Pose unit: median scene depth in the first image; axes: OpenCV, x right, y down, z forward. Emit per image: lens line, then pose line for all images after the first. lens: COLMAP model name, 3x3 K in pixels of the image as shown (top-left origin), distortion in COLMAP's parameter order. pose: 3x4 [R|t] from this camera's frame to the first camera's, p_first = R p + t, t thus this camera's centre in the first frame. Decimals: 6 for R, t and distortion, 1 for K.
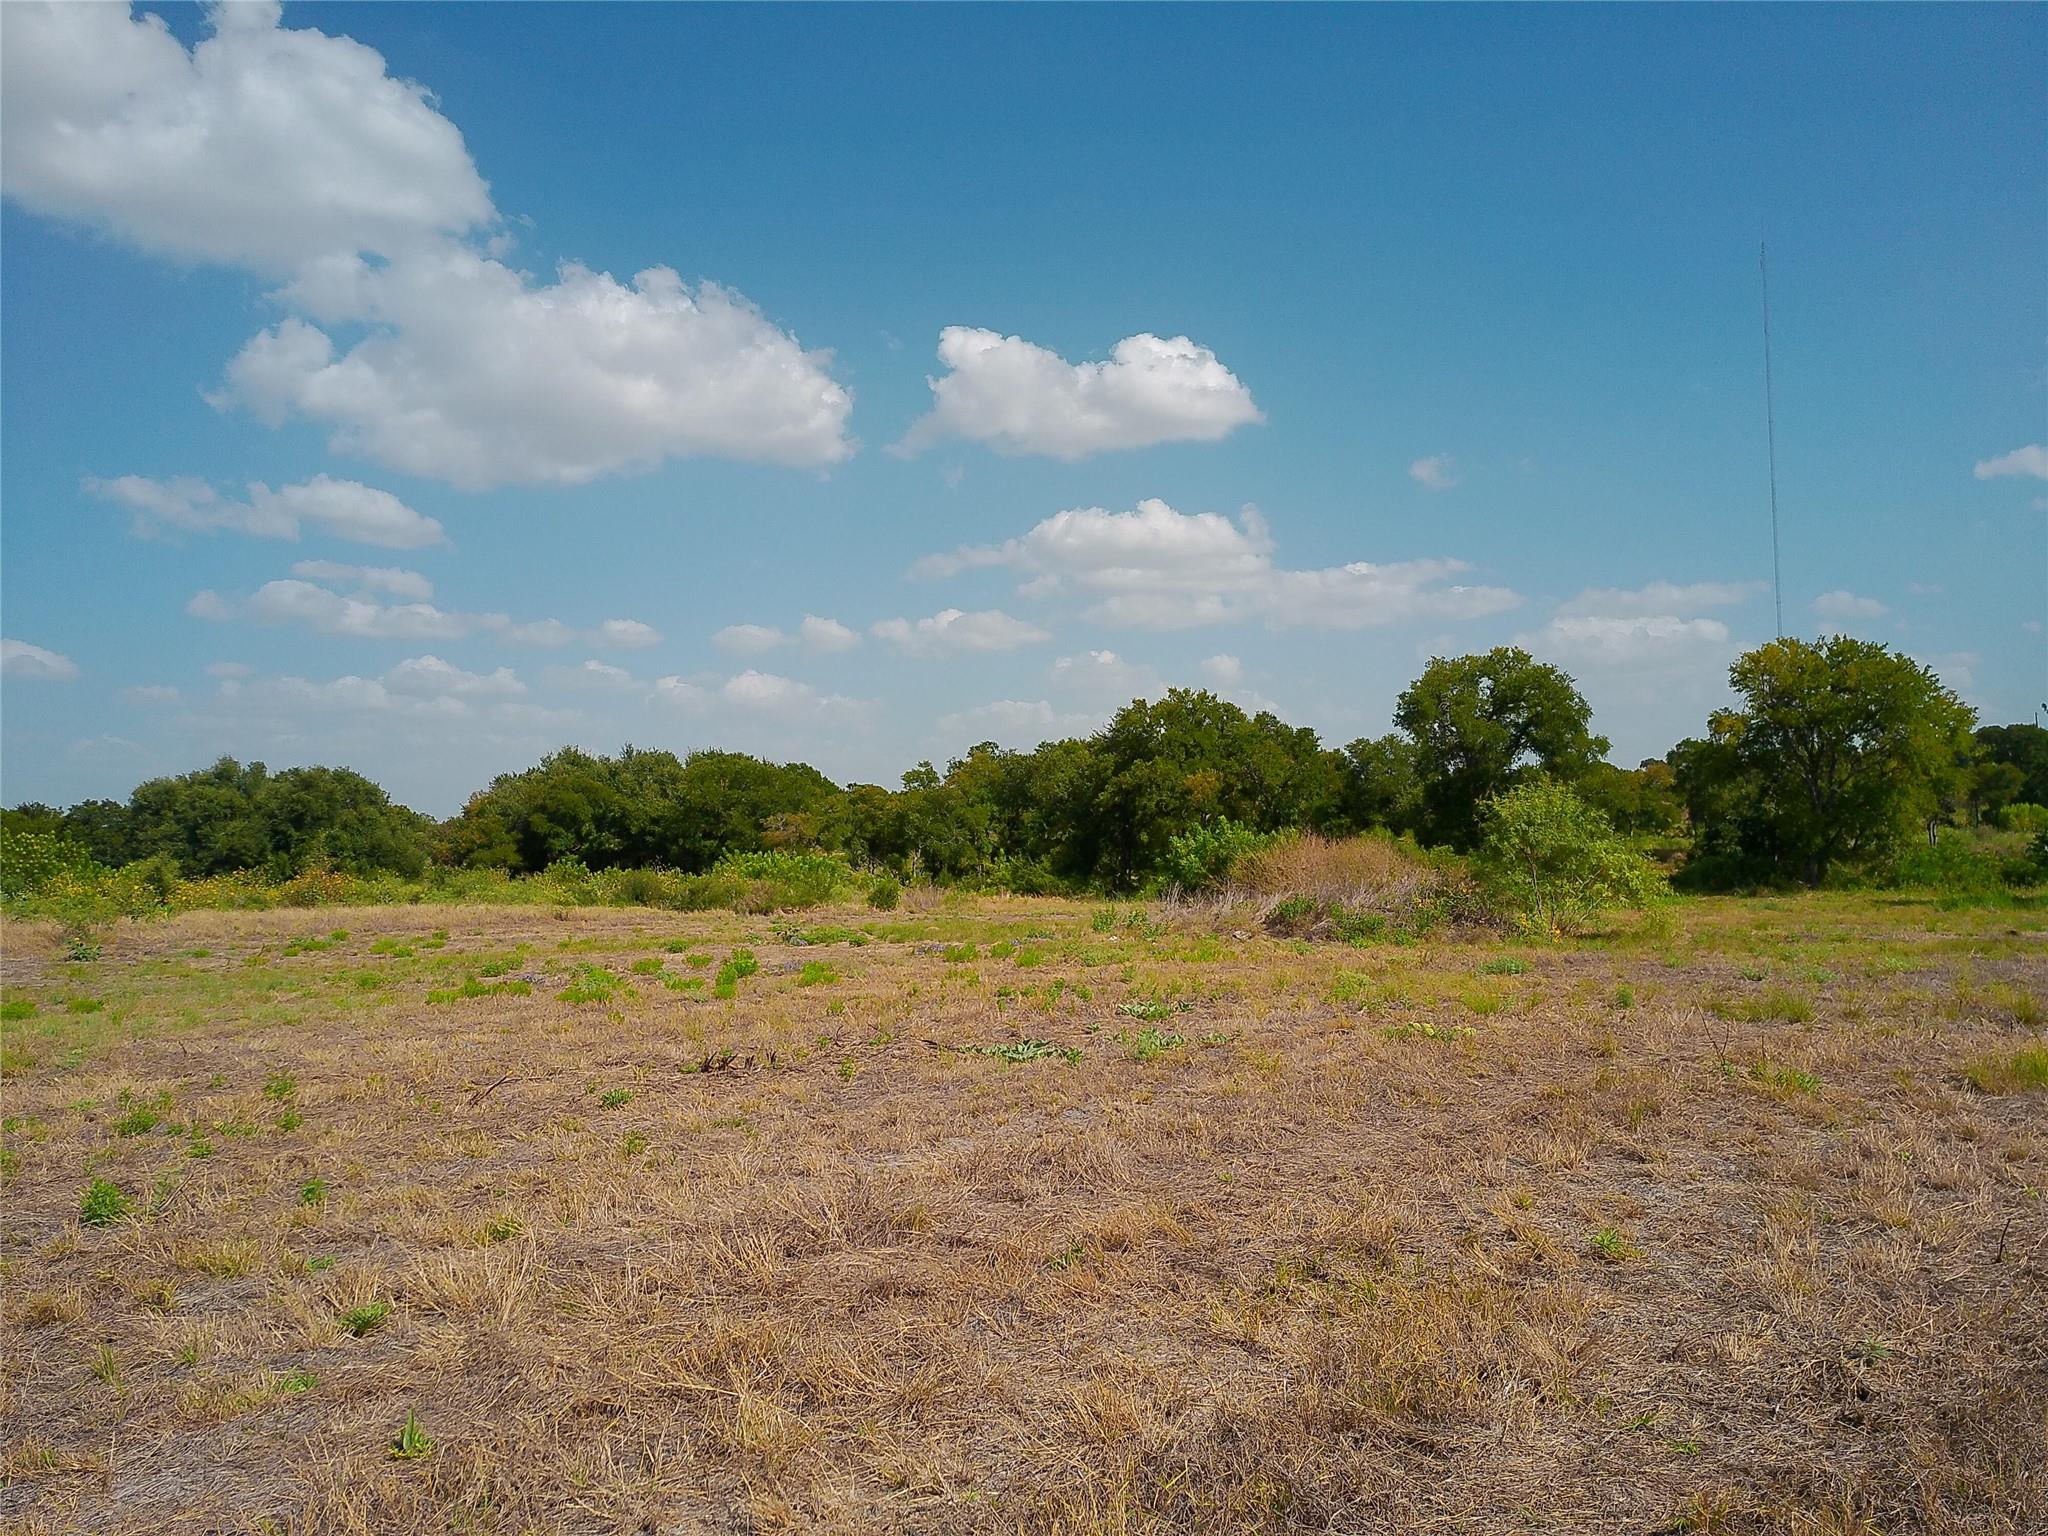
lens RADIAL K [[1552.8, 0, 1050.3], [0, 1552.8, 756.3], [0, 0, 1]] dist [0.132932, -0.147053]
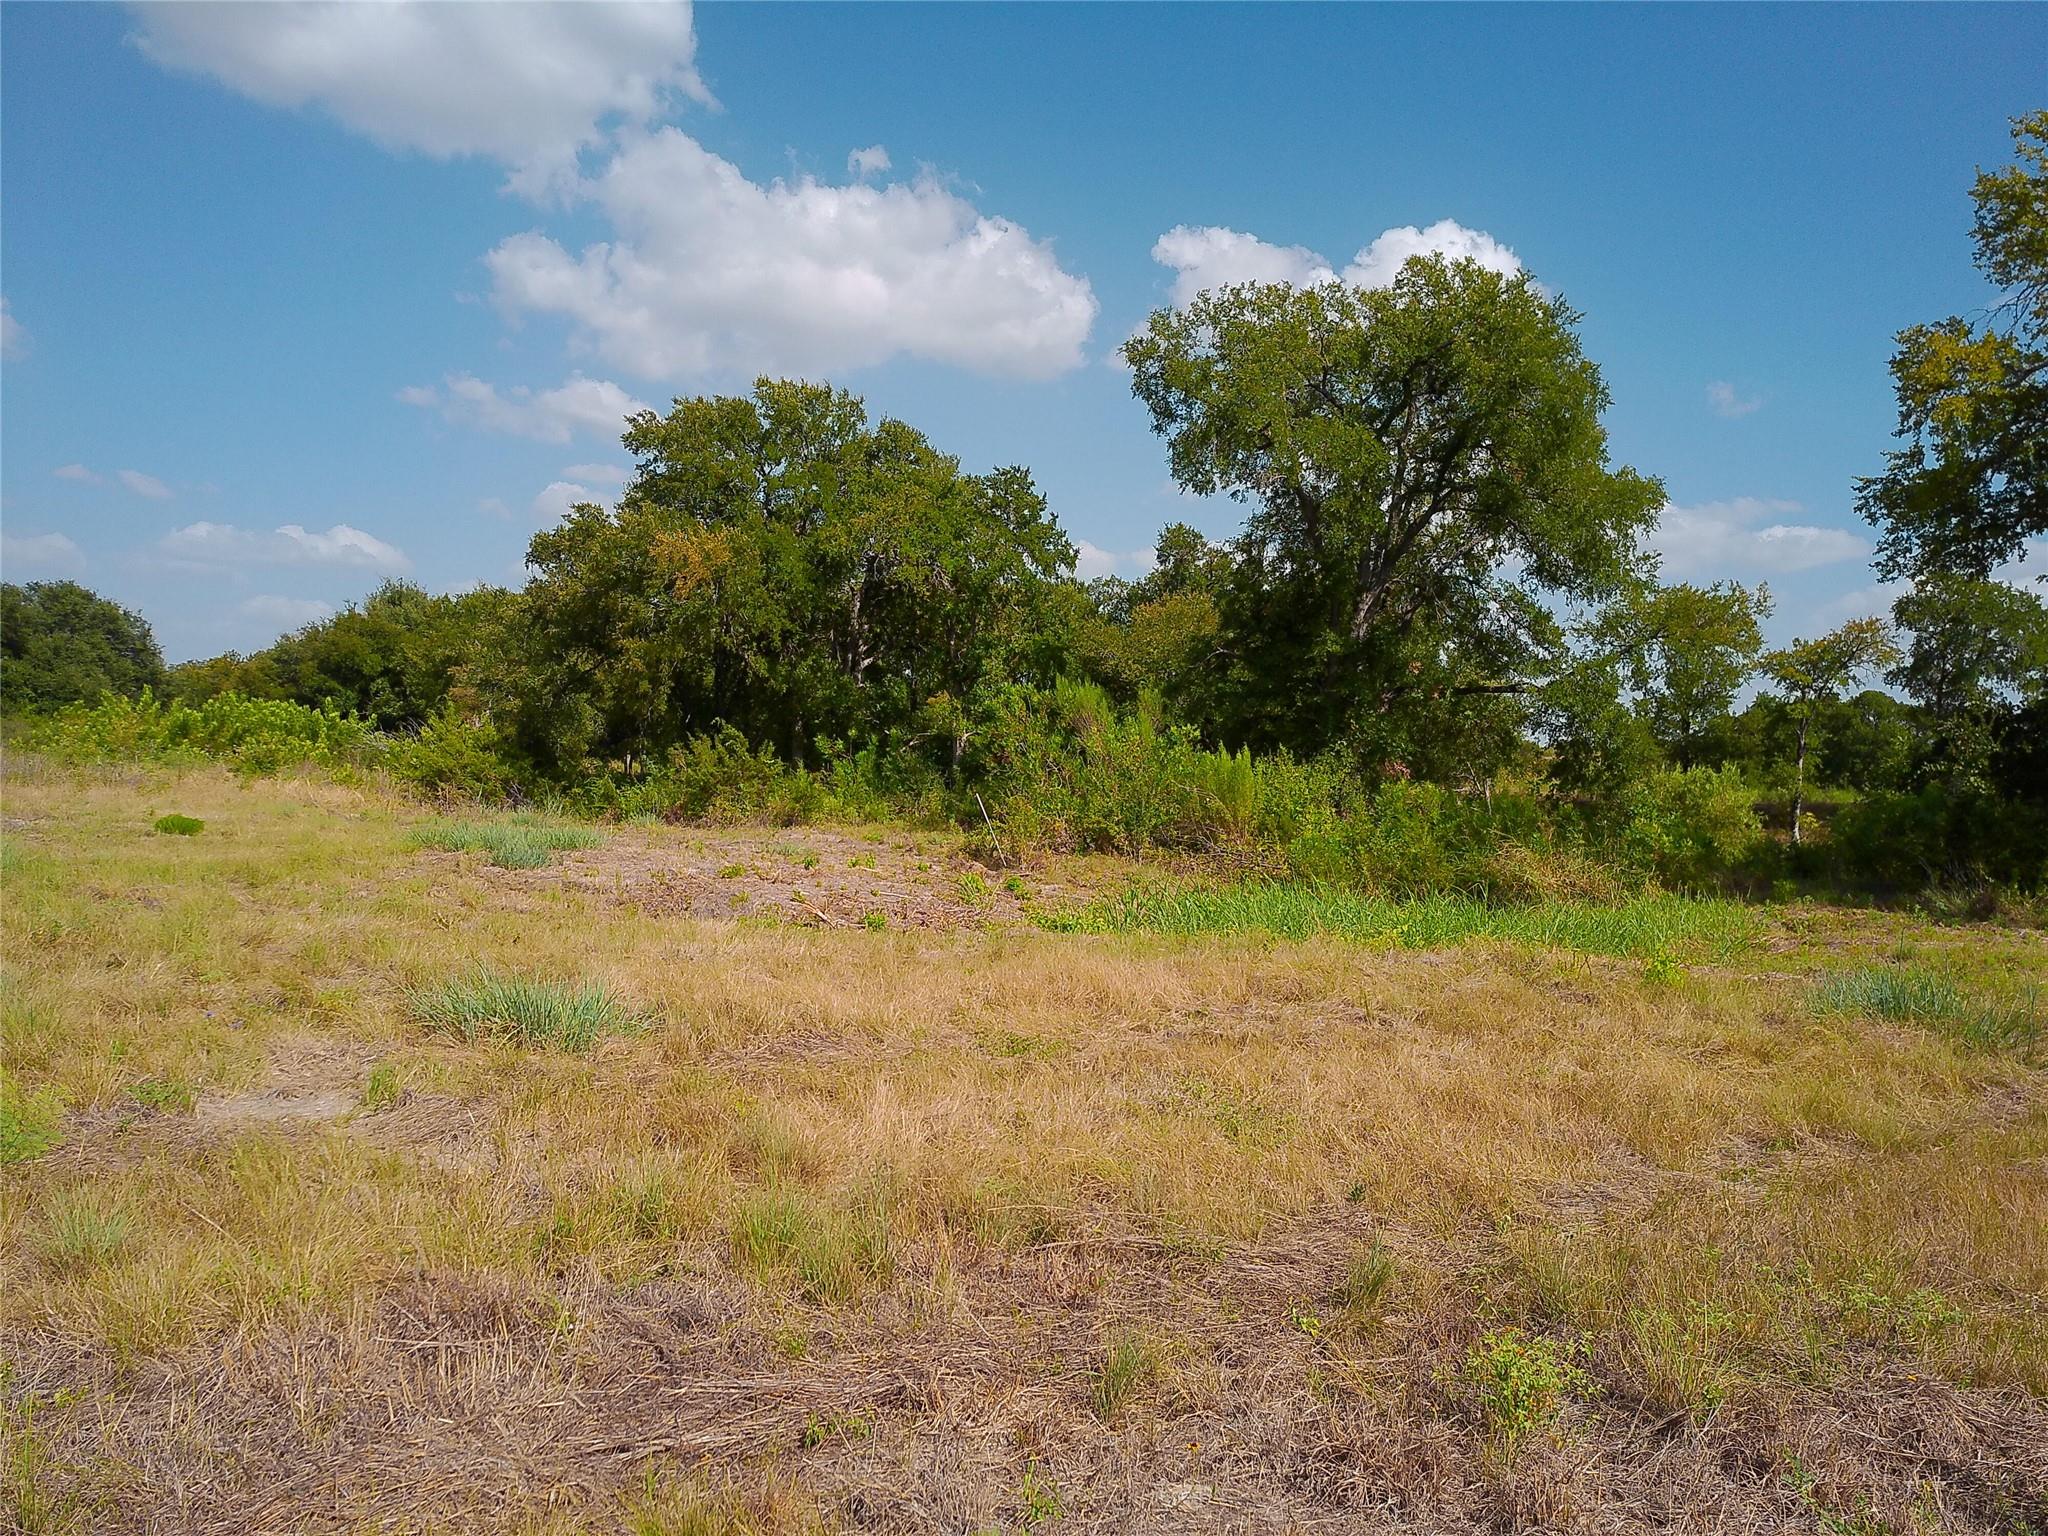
lens RADIAL K [[1552.8, 0, 1050.3], [0, 1552.8, 756.3], [0, 0, 1]] dist [0.132932, -0.147053]
pose [[0.982820, 0.064001, -0.173116, 0.299276], [-0.057986, 0.997532, 0.039588, 0.053107], [0.175222, -0.028869, 0.984106, 0.635503]]
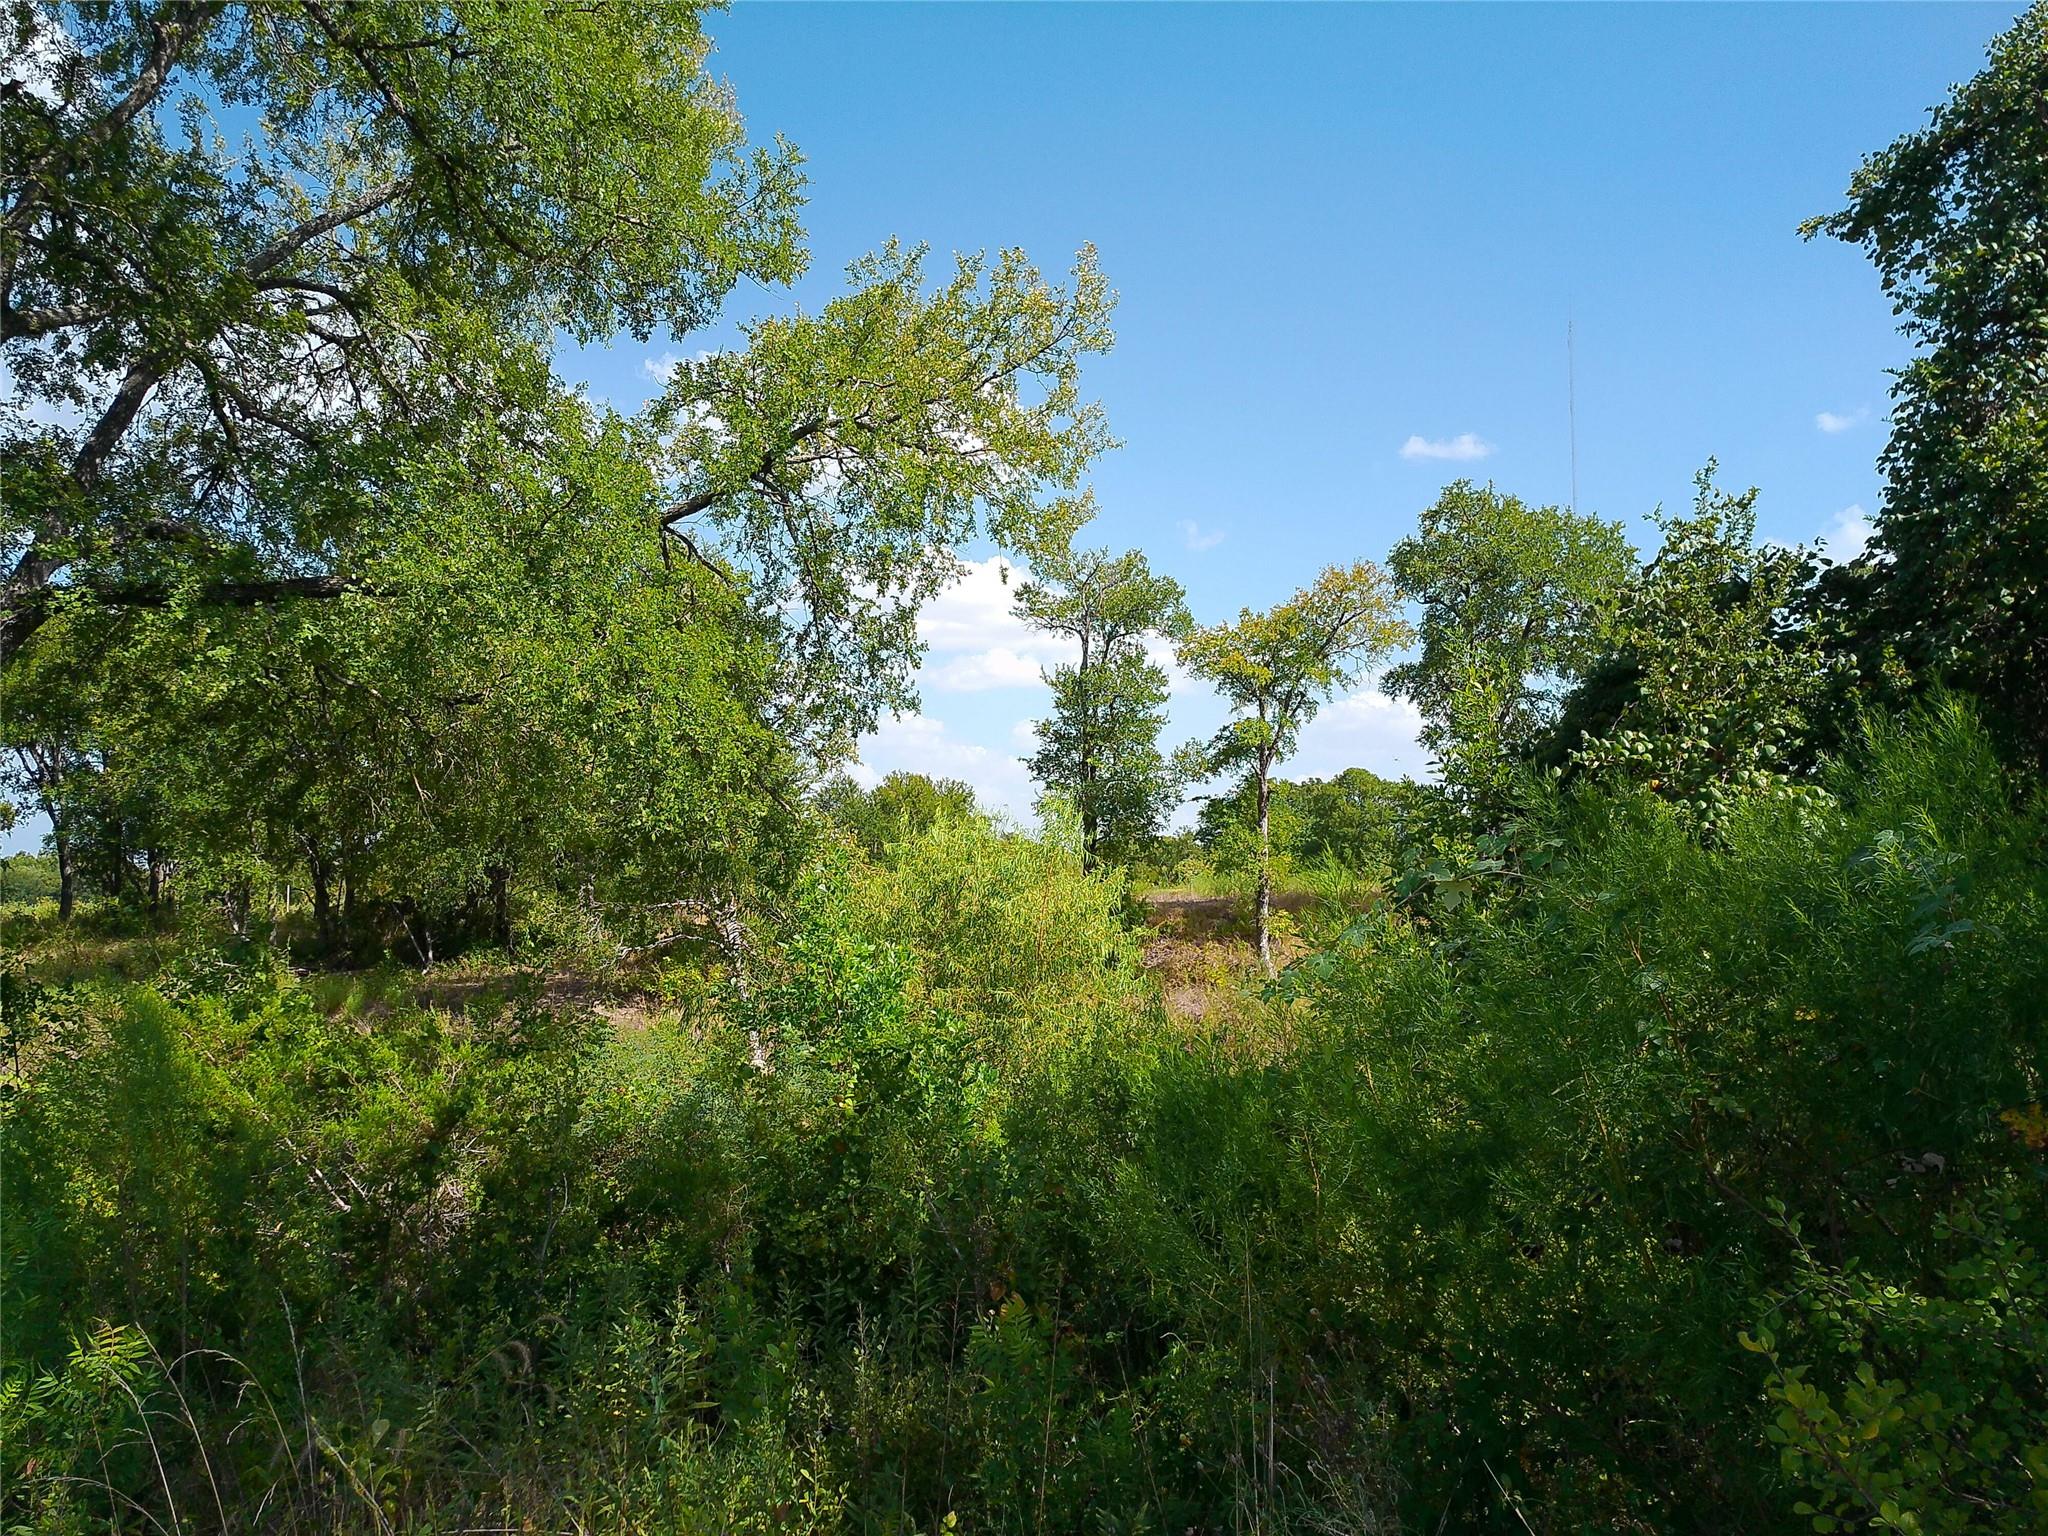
lens RADIAL K [[1512.5, 0, 1030.8], [0, 1512.5, 763.8], [0, 0, 1]] dist [0.141838, -0.173103]
pose [[0.995623, 0.018488, 0.091612, 0.422903], [-0.014235, 0.998800, -0.046861, 0.069898], [-0.092368, 0.045351, 0.994692, 1.052182]]
